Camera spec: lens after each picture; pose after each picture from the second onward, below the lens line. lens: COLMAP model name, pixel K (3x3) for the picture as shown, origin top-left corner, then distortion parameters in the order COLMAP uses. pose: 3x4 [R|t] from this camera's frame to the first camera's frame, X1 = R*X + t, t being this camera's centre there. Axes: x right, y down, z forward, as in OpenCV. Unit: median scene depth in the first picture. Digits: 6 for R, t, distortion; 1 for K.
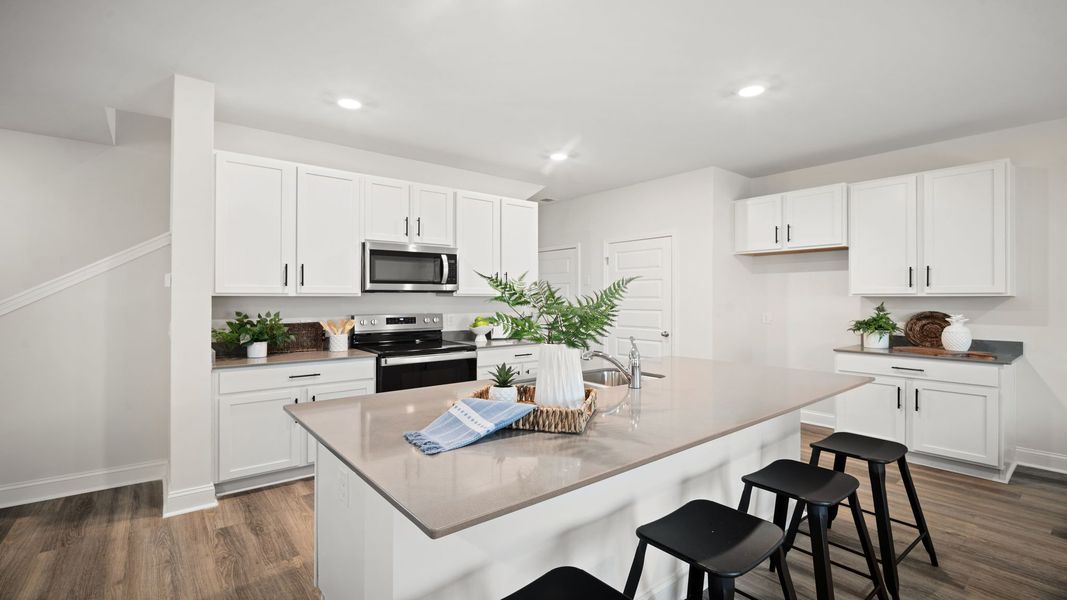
lens RADIAL K [[475.2, 0, 532.9], [0, 475.2, 292.9], [0, 0, 1]] dist [-0.013195, 0.004557]
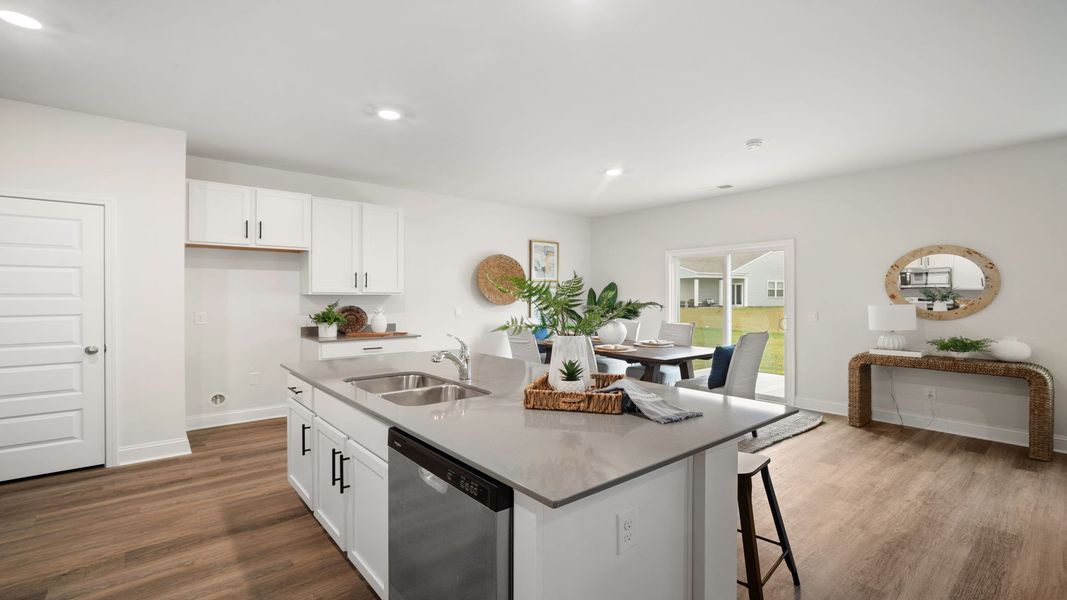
lens RADIAL K [[475.2, 0, 539.7], [0, 475.2, 295.1], [0, 0, 1]] dist [-0.013195, 0.004557]
pose [[-0.027918, -0.000445, 0.999610, -0.493273], [-0.011460, 0.999934, 0.000125, 0.002491], [-0.999545, -0.011453, -0.027921, 0.481841]]
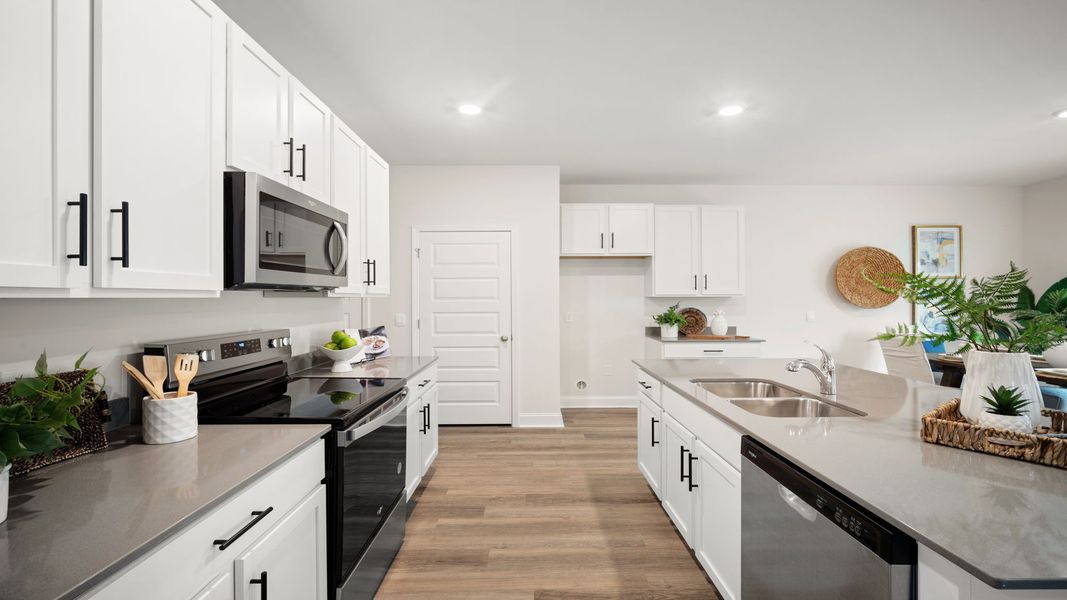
lens RADIAL K [[475.2, 0, 529.4], [0, 475.2, 294.2], [0, 0, 1]] dist [-0.013195, 0.004557]
pose [[0.619828, 0.003024, 0.784732, -0.497360], [-0.004221, 0.999991, -0.000519, 0.002601], [-0.784727, -0.002991, 0.619835, 0.494444]]
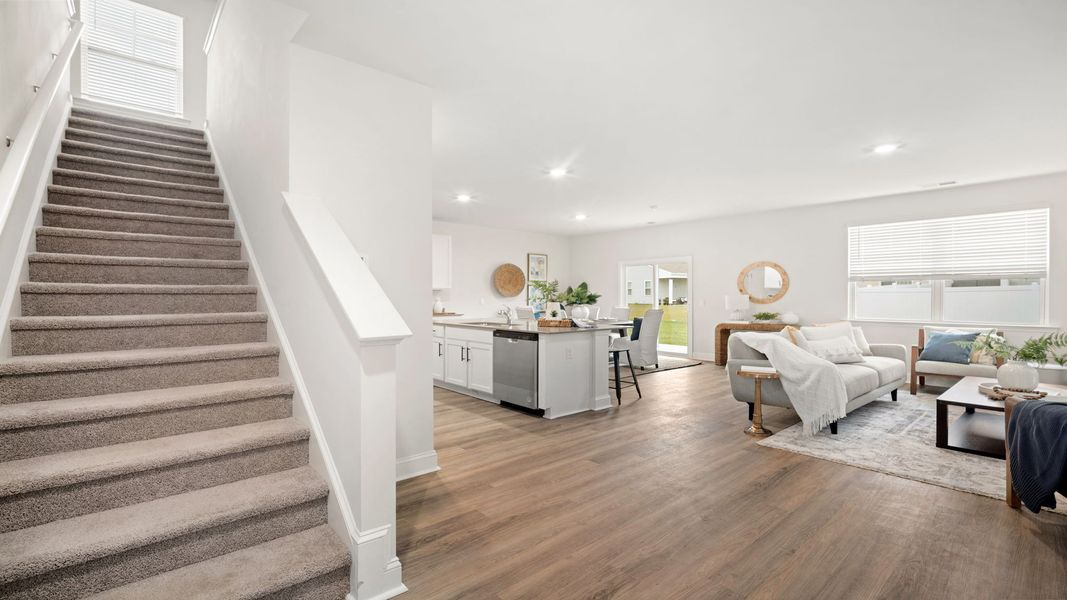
lens RADIAL K [[475.2, 0, 536.4], [0, 475.2, 300.5], [0, 0, 1]] dist [-0.013195, 0.004557]
pose [[-0.048998, -0.012363, 0.998722, -1.324084], [-0.011091, 0.999868, 0.011833, 0.024013], [-0.998737, -0.010497, -0.049129, 0.549645]]
